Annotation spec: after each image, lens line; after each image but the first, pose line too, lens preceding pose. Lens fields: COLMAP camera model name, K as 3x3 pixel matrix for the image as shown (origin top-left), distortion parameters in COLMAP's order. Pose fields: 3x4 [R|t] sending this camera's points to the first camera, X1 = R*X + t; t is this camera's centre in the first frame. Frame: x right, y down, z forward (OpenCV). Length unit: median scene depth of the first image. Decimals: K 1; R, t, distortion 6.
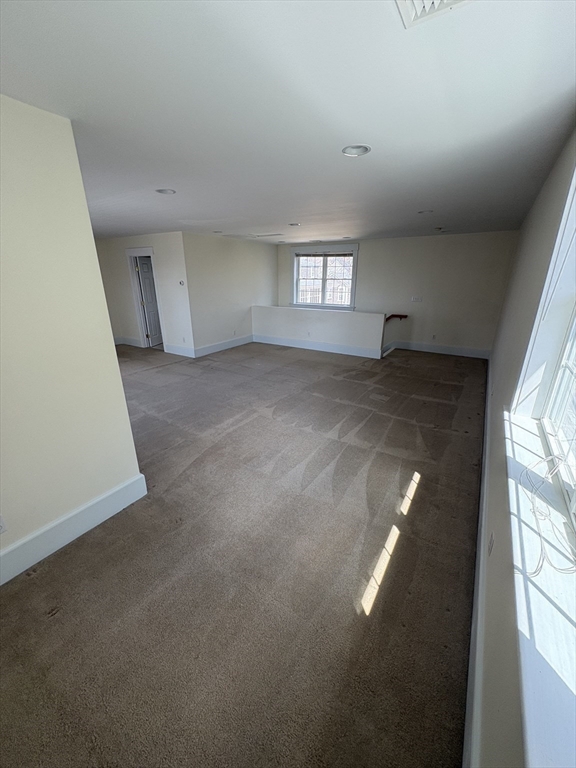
lens RADIAL K [[304.8, 0, 288.0], [0, 304.8, 384.0], [0, 0, 1]] dist [0.001366, 0.000004]
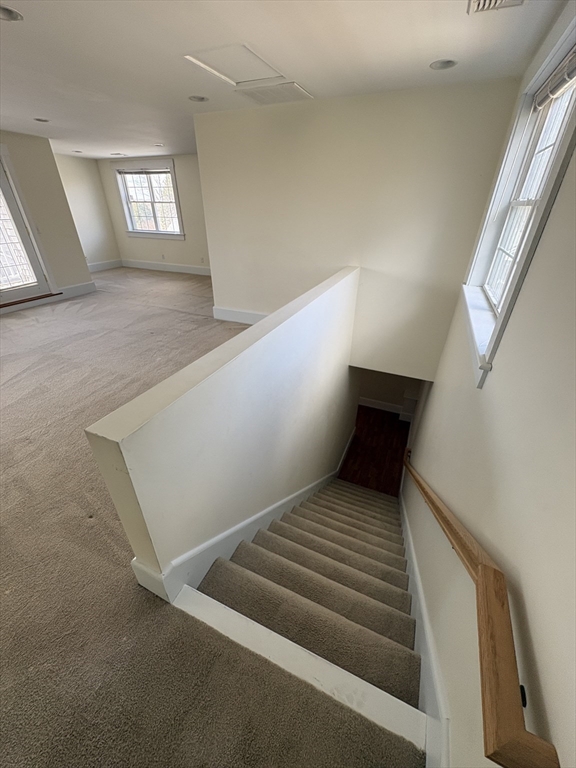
lens RADIAL K [[304.8, 0, 288.0], [0, 304.8, 384.0], [0, 0, 1]] dist [0.001366, 0.000004]
pose [[0.147392, 0.513470, -0.845355, 0.512156], [-0.333456, 0.830449, 0.446276, -0.412487], [0.931173, 0.216111, 0.293621, 1.189227]]
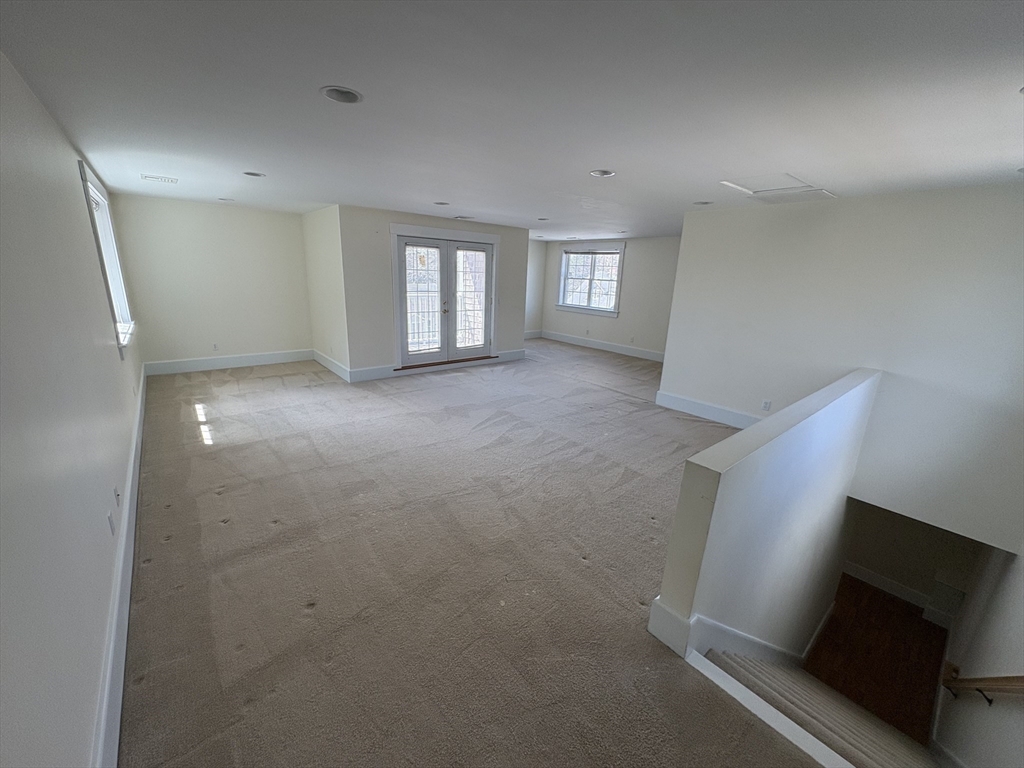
lens RADIAL K [[406.4, 0, 512.0], [0, 406.4, 384.0], [0, 0, 1]] dist [0.001366, 0.000004]
pose [[-0.301137, 0.254004, -0.919129, 0.679043], [-0.346537, 0.868822, 0.353639, -0.386617], [0.888385, 0.425006, -0.173613, 1.041917]]
